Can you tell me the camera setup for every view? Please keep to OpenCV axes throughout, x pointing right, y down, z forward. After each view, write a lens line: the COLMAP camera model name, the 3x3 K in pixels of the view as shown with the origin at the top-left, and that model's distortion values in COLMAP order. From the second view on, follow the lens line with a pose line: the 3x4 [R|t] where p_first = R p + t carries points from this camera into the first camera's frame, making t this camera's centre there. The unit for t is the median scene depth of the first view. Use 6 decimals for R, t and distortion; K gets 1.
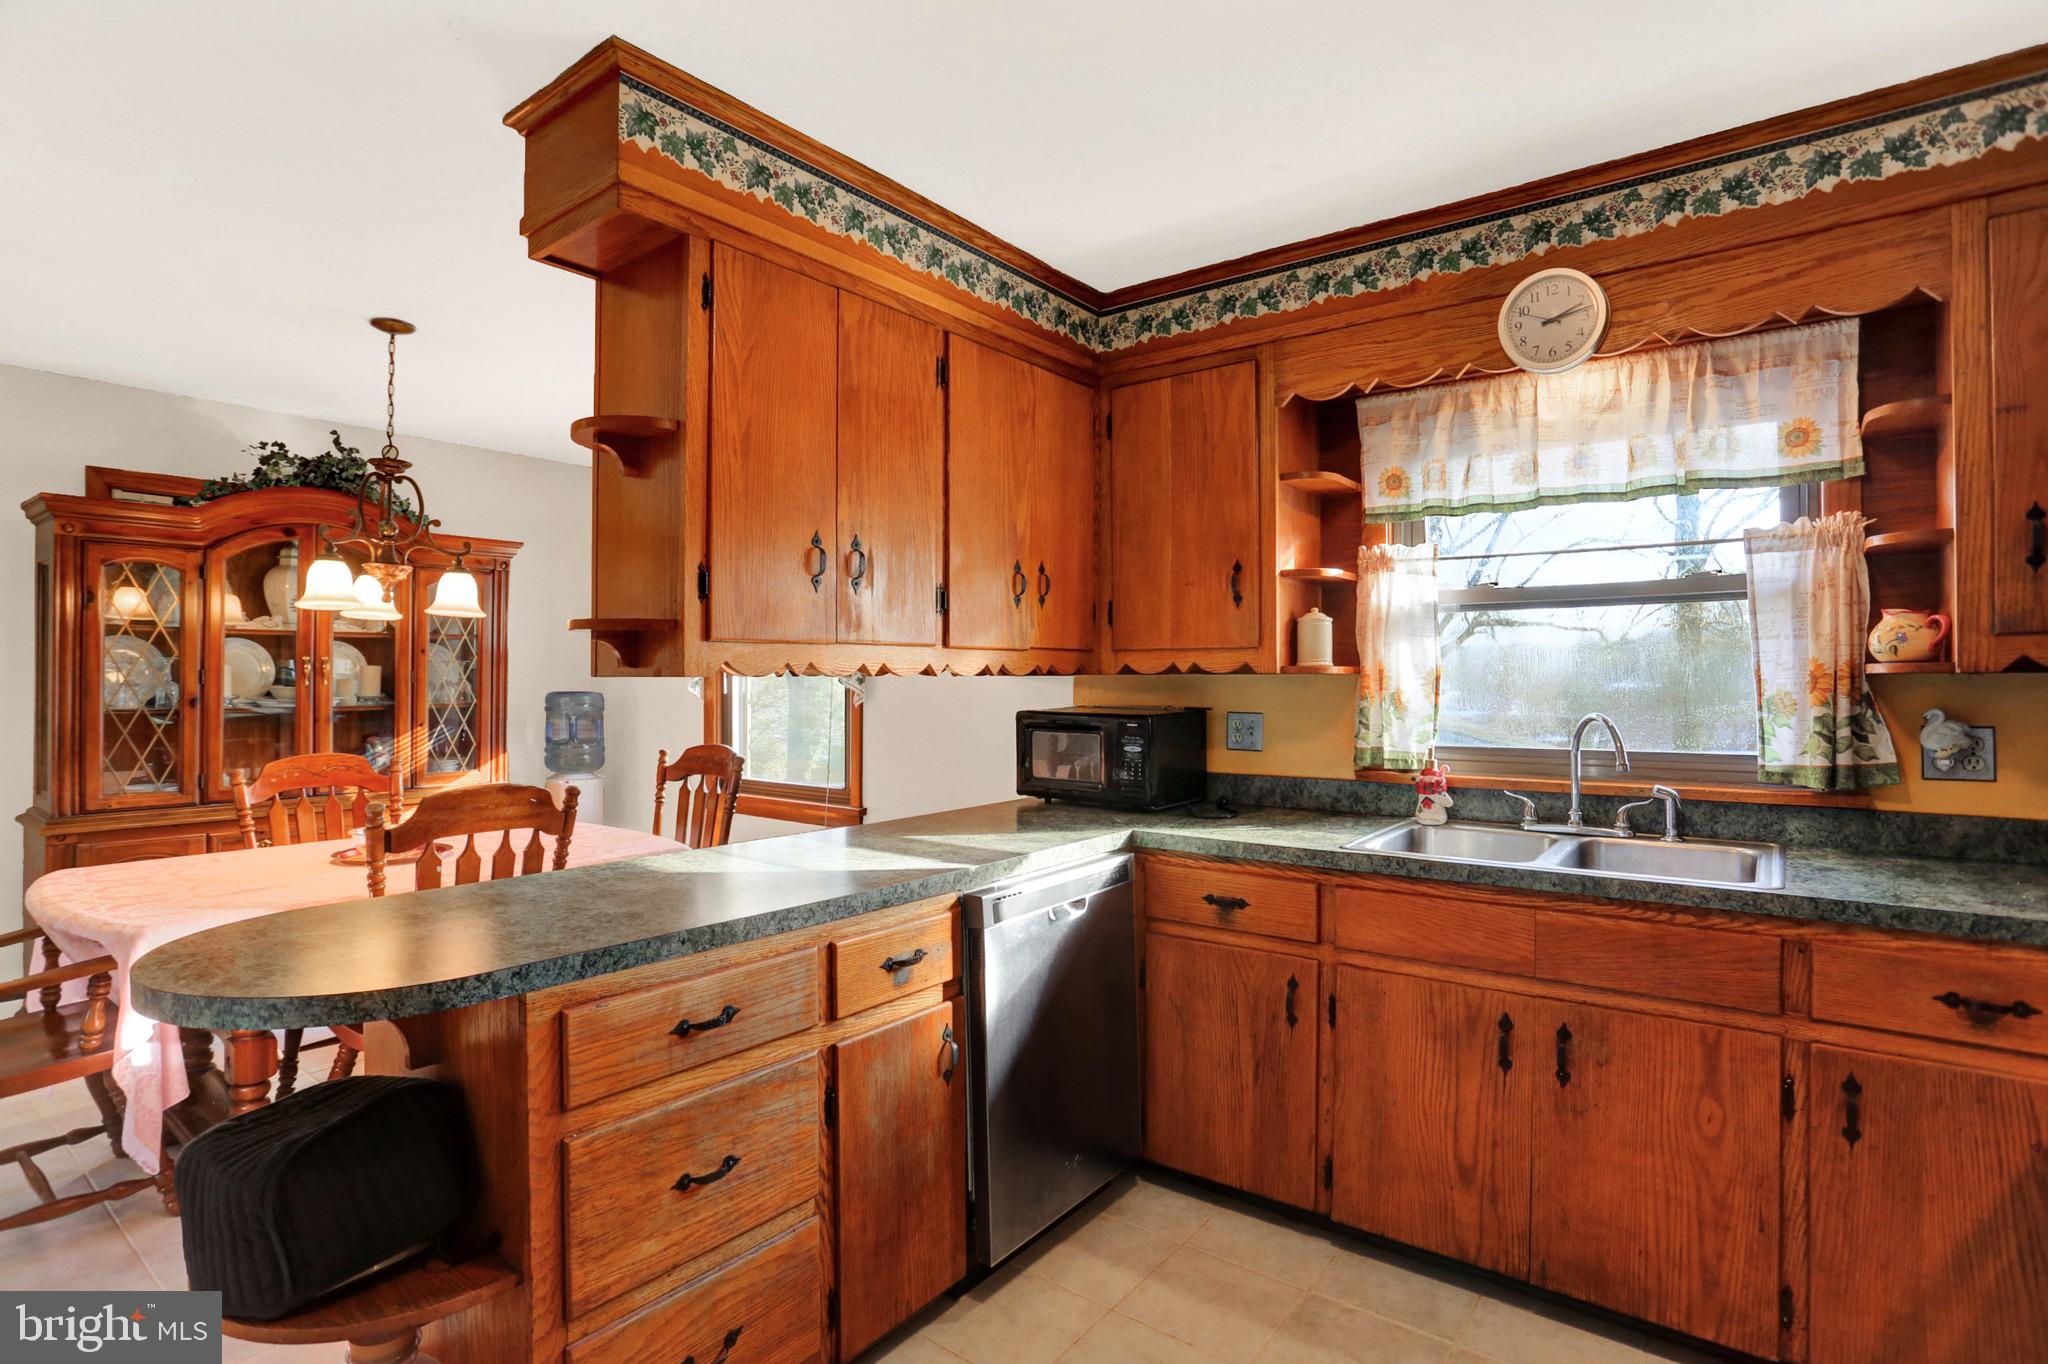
lens RADIAL K [[1033.8, 0, 1038.1], [0, 1033.8, 673.9], [0, 0, 1]] dist [-0.062518, 0.027031]
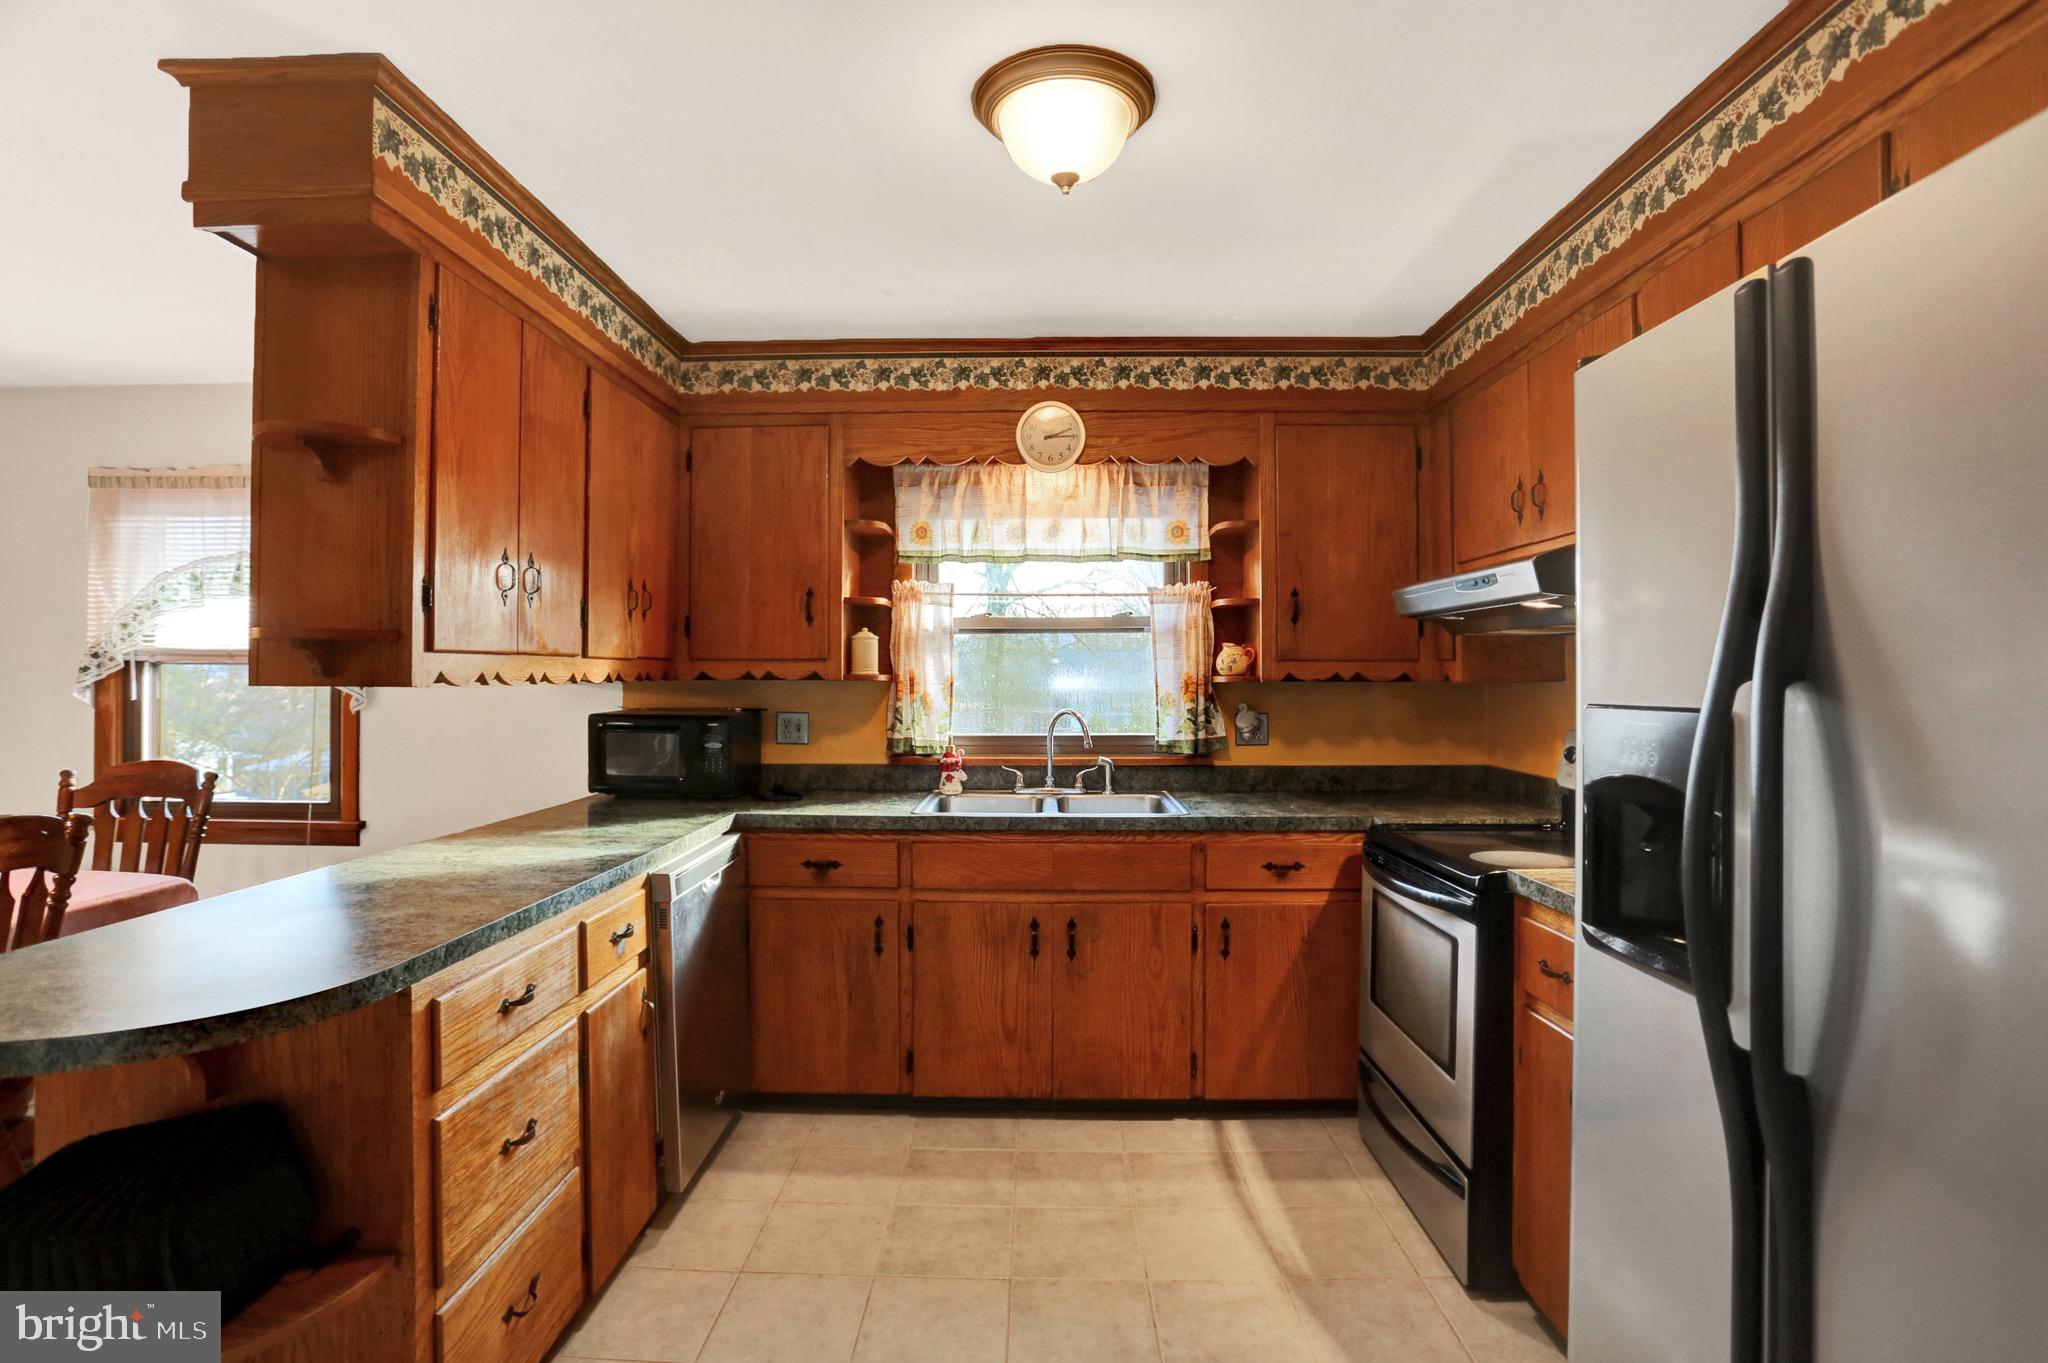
lens RADIAL K [[1033.8, 0, 1038.1], [0, 1033.8, 673.4], [0, 0, 1]] dist [-0.062518, 0.027031]
pose [[0.798098, 0.004719, 0.602509, -0.384518], [-0.005764, 0.999983, -0.000197, -0.011999], [-0.602500, -0.003316, 0.798112, -0.157397]]
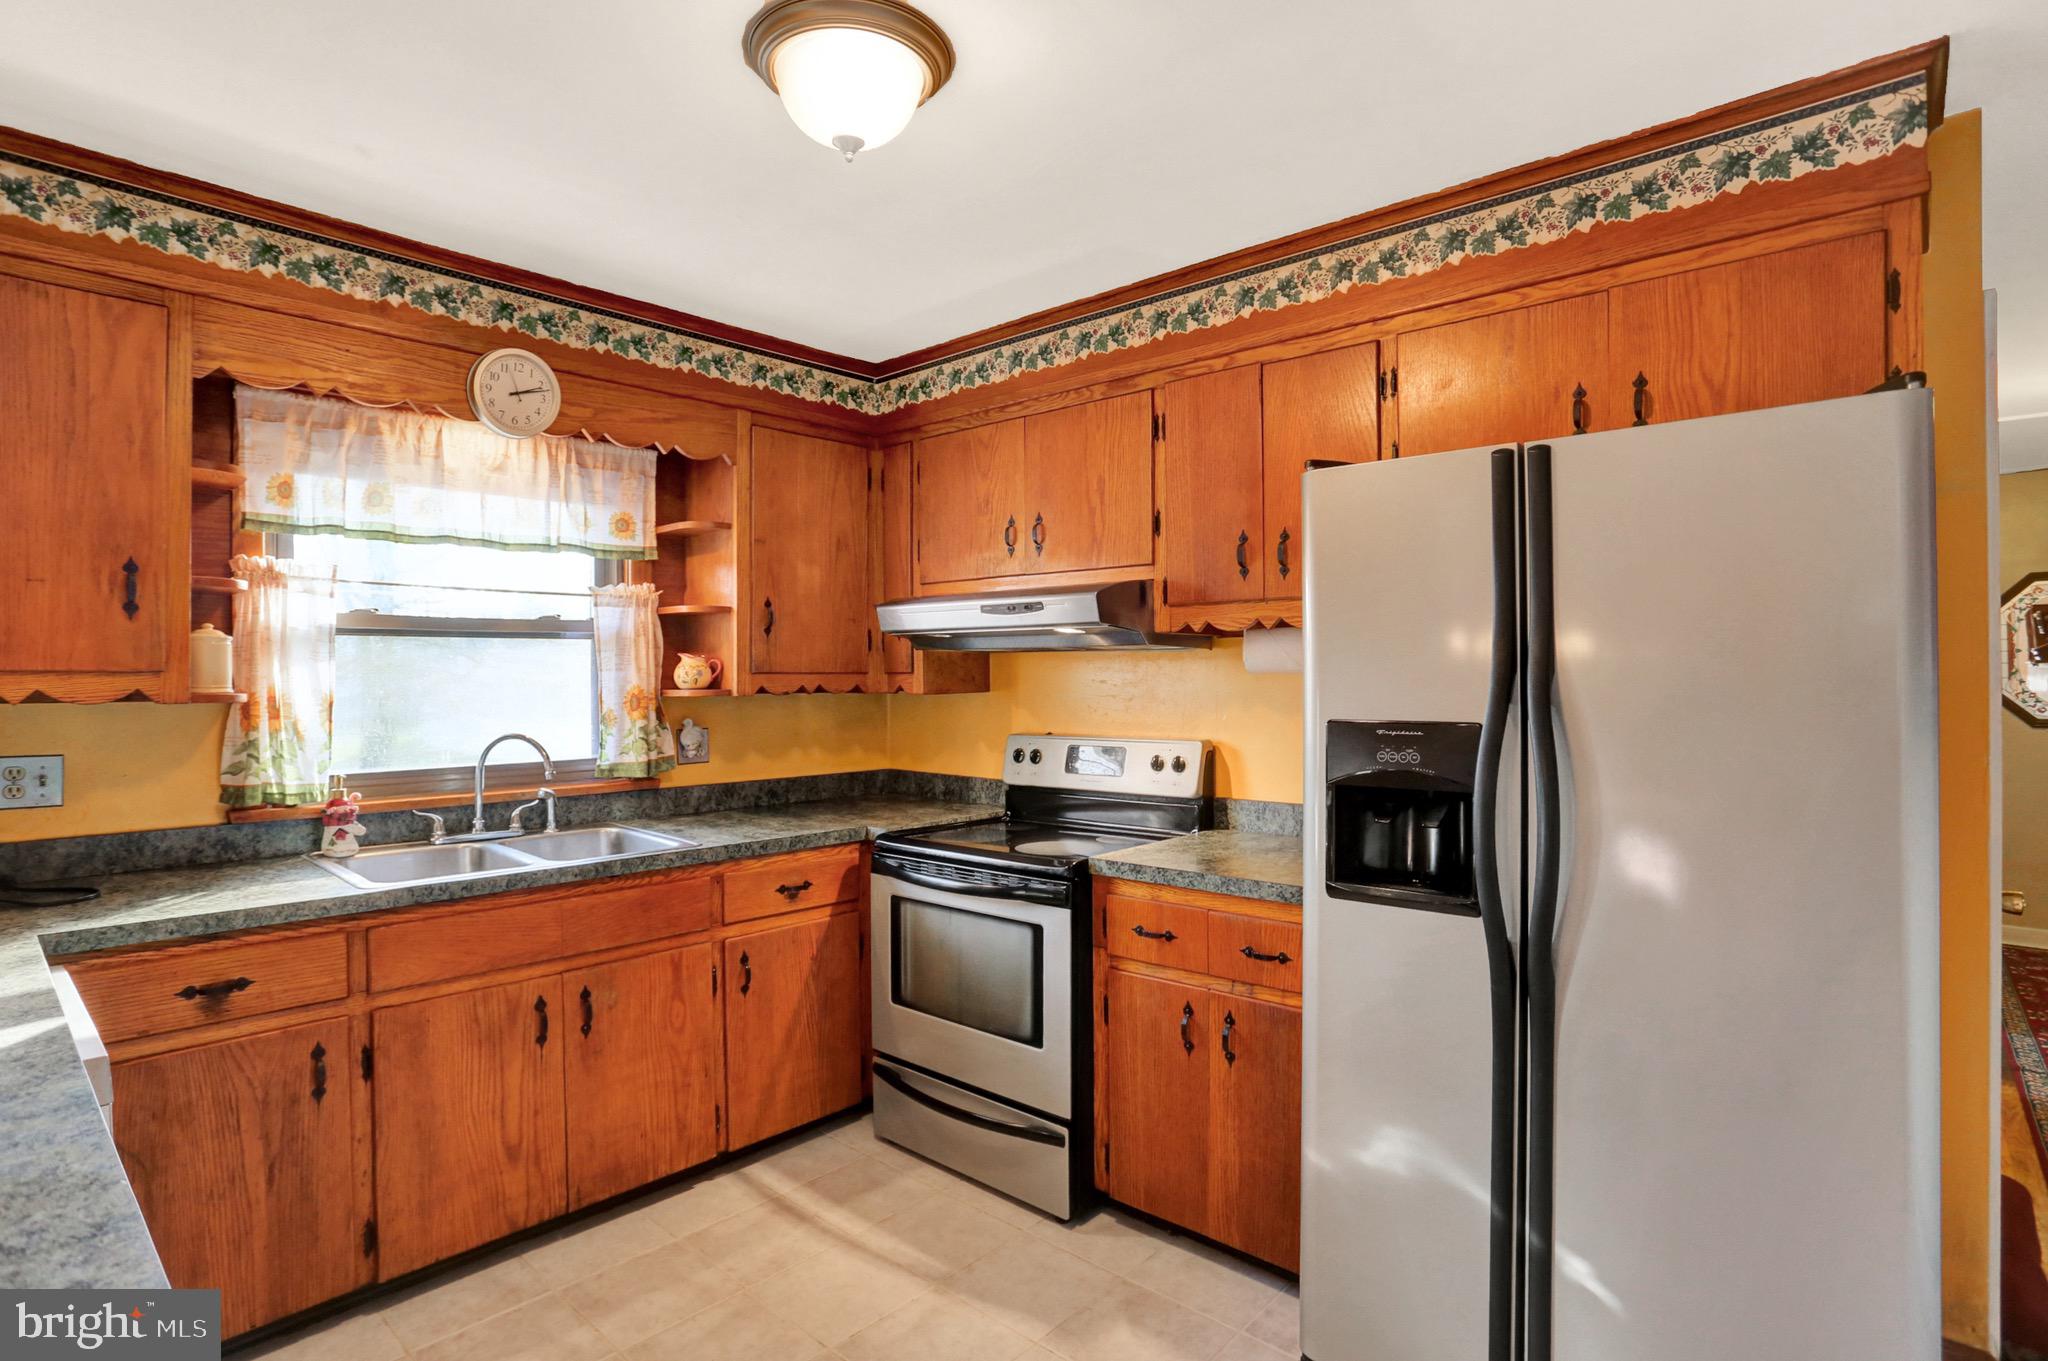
lens RADIAL K [[1033.8, 0, 1038.1], [0, 1033.8, 672.4], [0, 0, 1]] dist [-0.062518, 0.027031]
pose [[0.067829, 0.004079, 0.997689, -0.599666], [-0.005927, 0.999976, -0.003686, -0.030539], [-0.997679, -0.005663, 0.067852, 0.326680]]
